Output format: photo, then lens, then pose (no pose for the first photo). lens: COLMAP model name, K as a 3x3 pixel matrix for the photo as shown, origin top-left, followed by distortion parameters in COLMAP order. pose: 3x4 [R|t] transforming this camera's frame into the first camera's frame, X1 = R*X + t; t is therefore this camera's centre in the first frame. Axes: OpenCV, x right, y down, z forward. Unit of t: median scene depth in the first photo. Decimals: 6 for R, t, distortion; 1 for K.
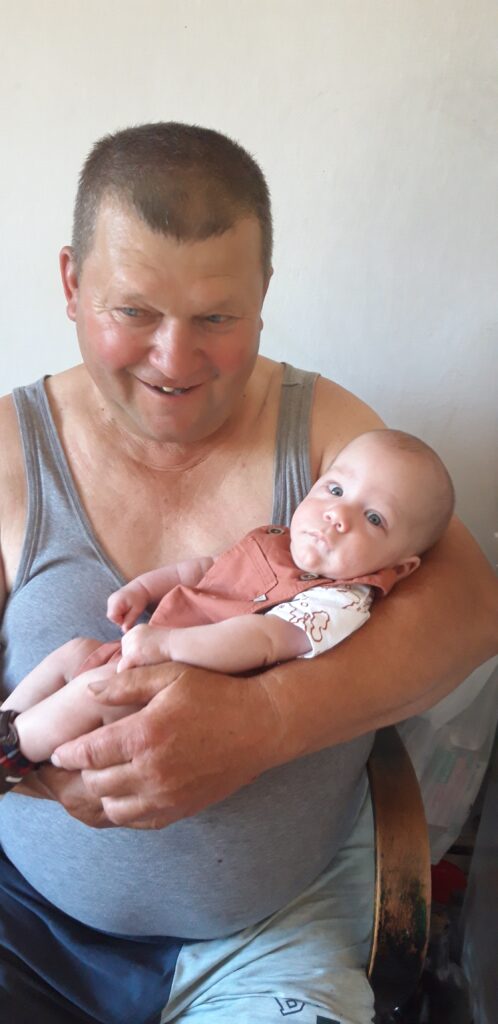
lens RADIAL K [[856.0, 0, 249.0], [0, 856.0, 512.0], [0, 0, 1]] dist [0.269457, -0.000632]
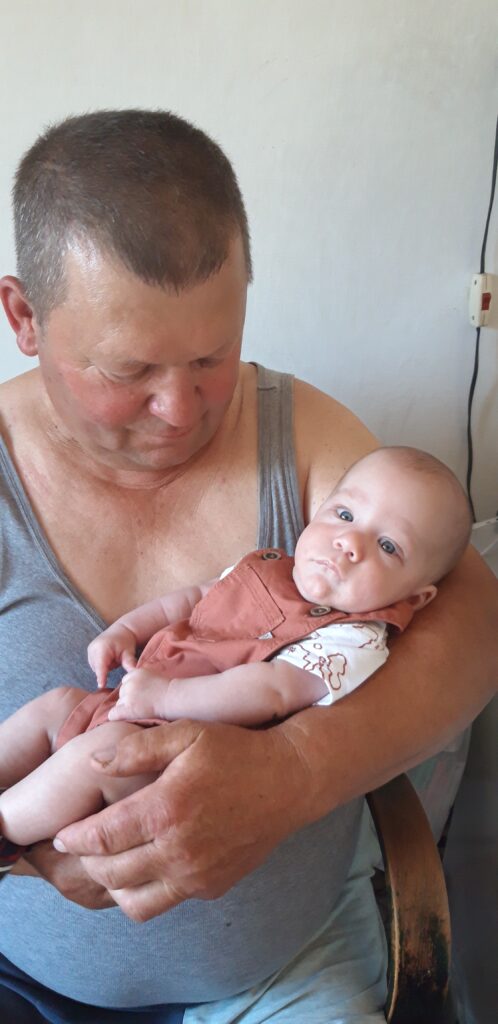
lens RADIAL K [[856.0, 0, 249.0], [0, 856.0, 512.0], [0, 0, 1]] dist [0.269457, -0.000632]
pose [[0.976725, -0.036316, 0.211398, -0.197159], [0.019122, 0.996381, 0.082817, -0.108390], [-0.213641, -0.076848, 0.973885, 0.119831]]
